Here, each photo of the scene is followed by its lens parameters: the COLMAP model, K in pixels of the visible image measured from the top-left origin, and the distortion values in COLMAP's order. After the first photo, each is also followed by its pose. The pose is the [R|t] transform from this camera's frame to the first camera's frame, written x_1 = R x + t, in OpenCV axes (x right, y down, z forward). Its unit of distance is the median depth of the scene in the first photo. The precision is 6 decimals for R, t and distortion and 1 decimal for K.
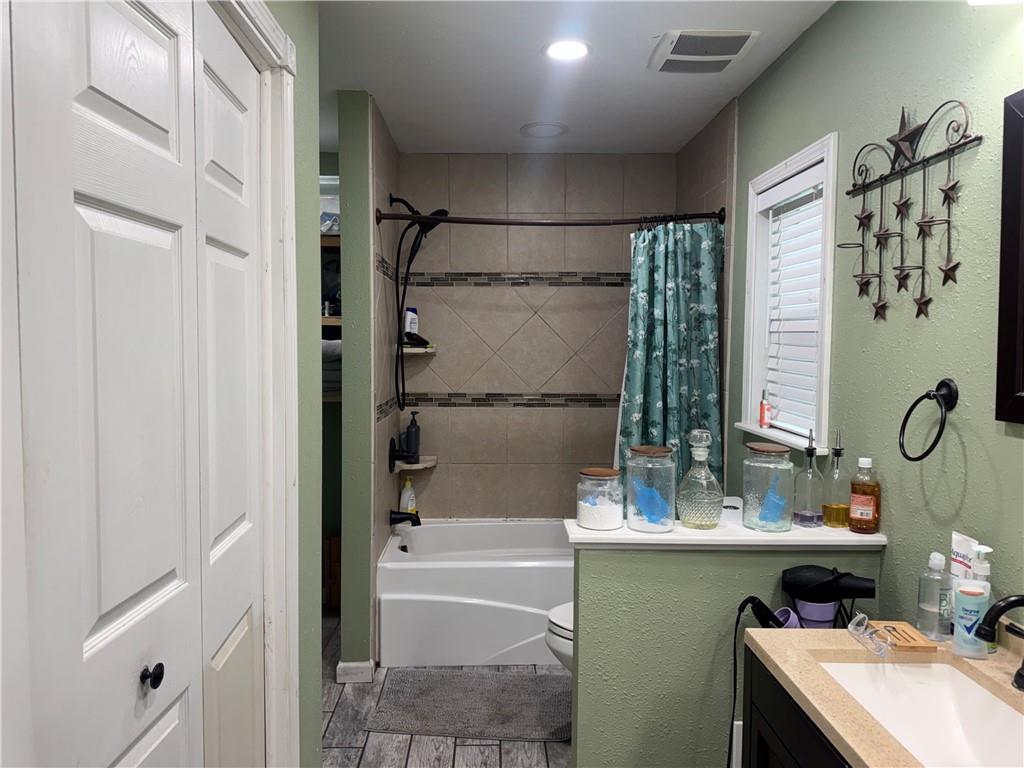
lens RADIAL K [[720.8, 0, 513.7], [0, 720.8, 382.7], [0, 0, 1]] dist [0.086075, -0.000993]
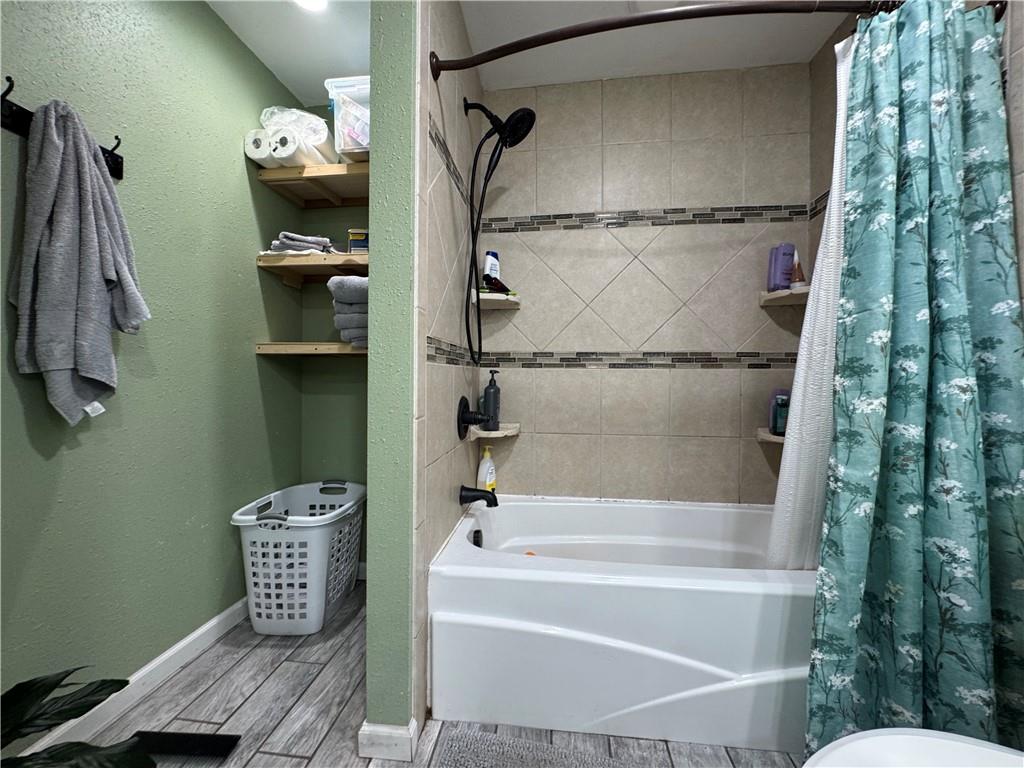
lens RADIAL K [[411.1, 0, 512.3], [0, 411.1, 384.3], [0, 0, 1]] dist [-0.005133, 0.000383]
pose [[0.989502, 0.002305, -0.144503, -0.054793], [-0.008224, 0.999151, -0.040378, 0.093309], [0.144288, 0.041143, 0.988680, 0.635061]]
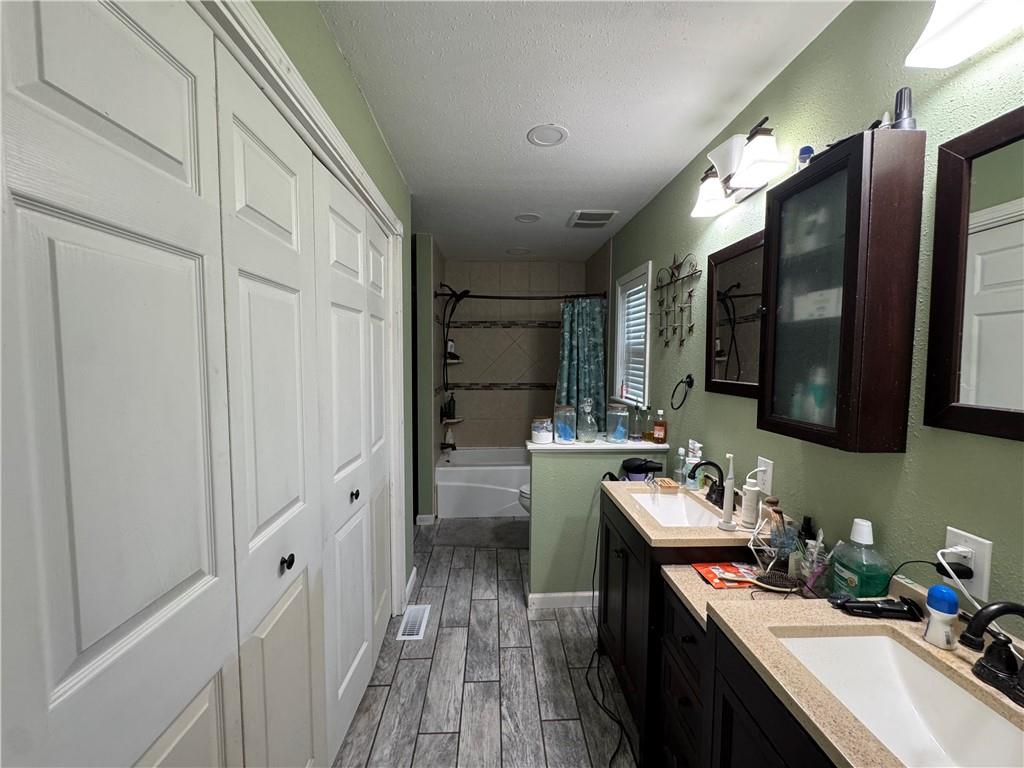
lens RADIAL K [[411.1, 0, 514.0], [0, 411.1, 382.2], [0, 0, 1]] dist [-0.005133, 0.000383]
pose [[0.999751, -0.002507, 0.022171, 0.004903], [0.002335, 0.999967, 0.007788, 0.004426], [-0.022190, -0.007734, 0.999724, -0.138638]]
